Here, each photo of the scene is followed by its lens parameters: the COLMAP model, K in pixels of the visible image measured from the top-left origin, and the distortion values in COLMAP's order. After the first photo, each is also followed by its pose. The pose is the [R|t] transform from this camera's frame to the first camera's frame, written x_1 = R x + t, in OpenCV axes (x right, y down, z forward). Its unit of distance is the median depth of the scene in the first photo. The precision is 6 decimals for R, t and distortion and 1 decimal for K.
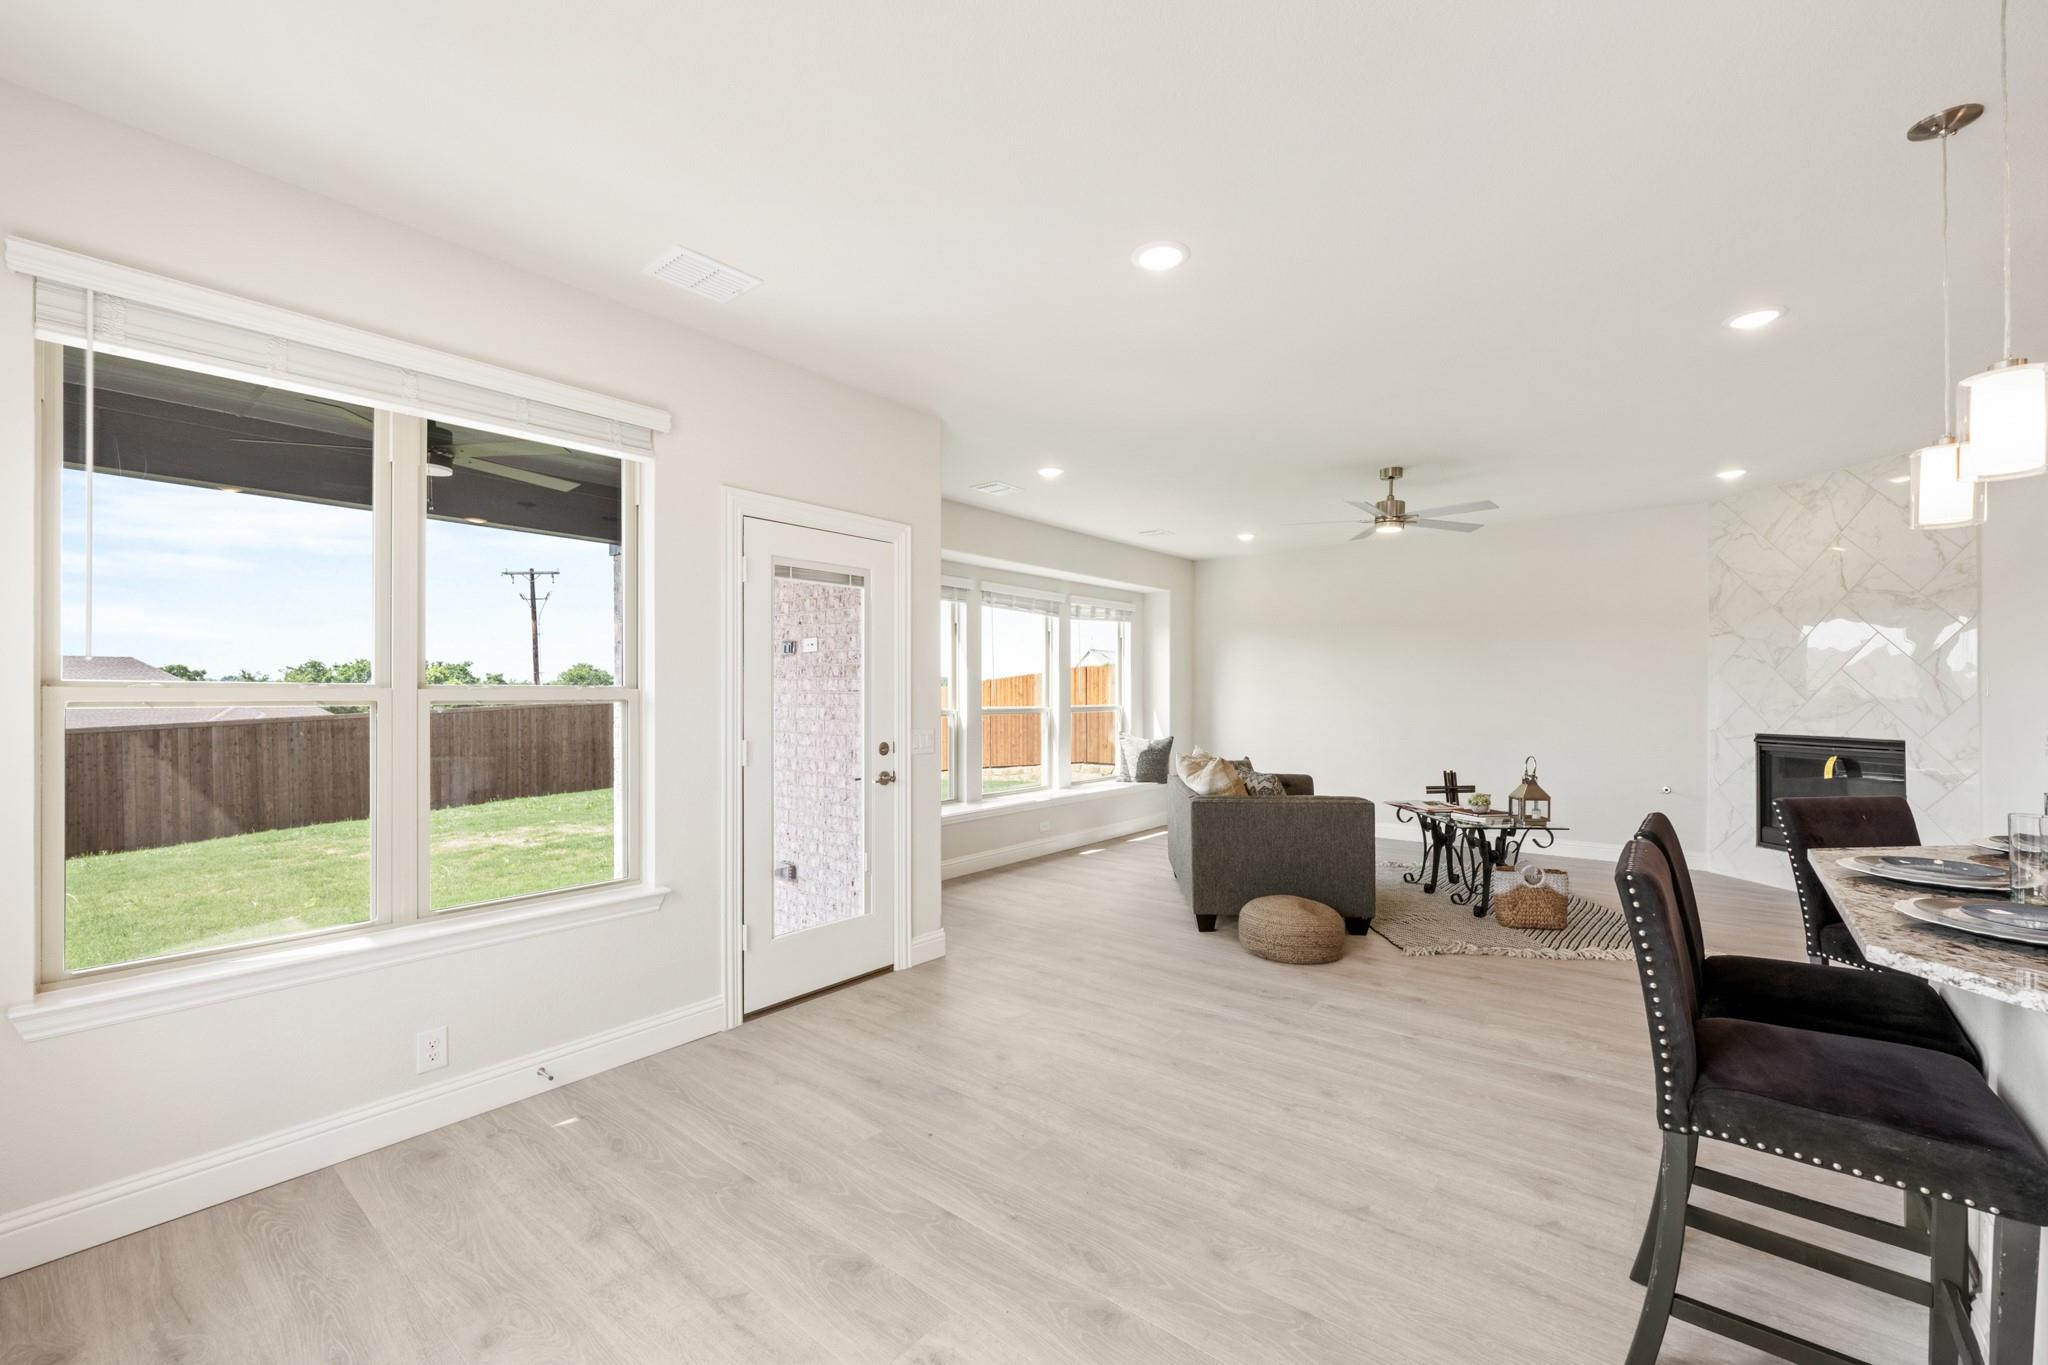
lens RADIAL K [[844.2, 0, 1020.5], [0, 844.2, 688.6], [0, 0, 1]] dist [-0.007861, -0.000217]
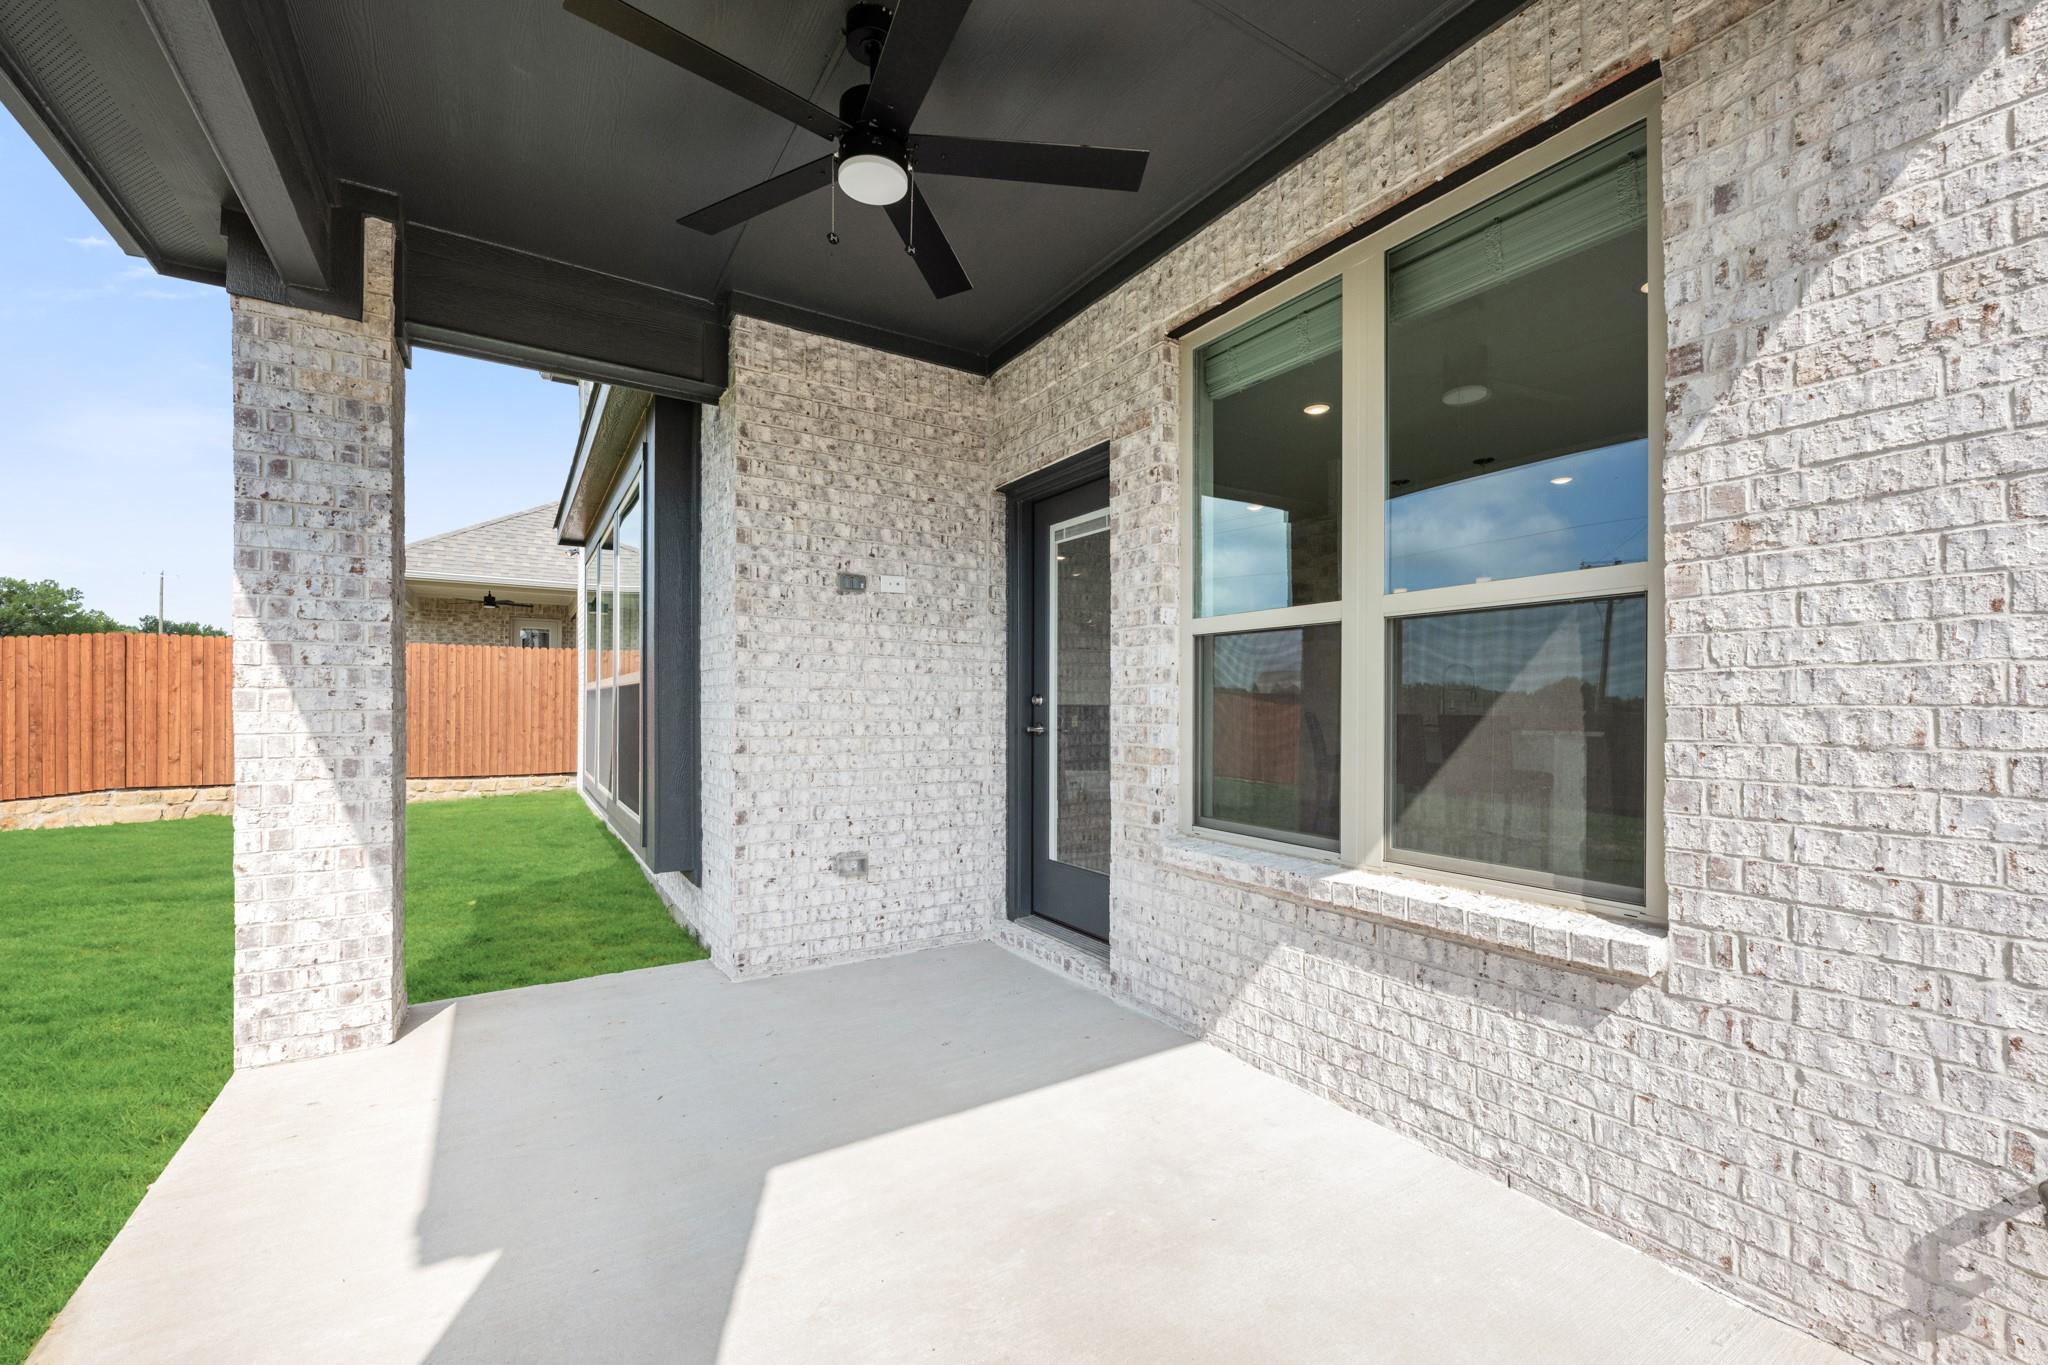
lens RADIAL K [[844.2, 0, 1021.9], [0, 844.2, 701.3], [0, 0, 1]] dist [-0.007861, -0.000217]
pose [[0.301896, 0.007253, 0.953313, -1.011433], [-0.008835, 0.999949, -0.004810, 0.067465], [-0.953300, -0.006971, 0.301945, 0.624224]]
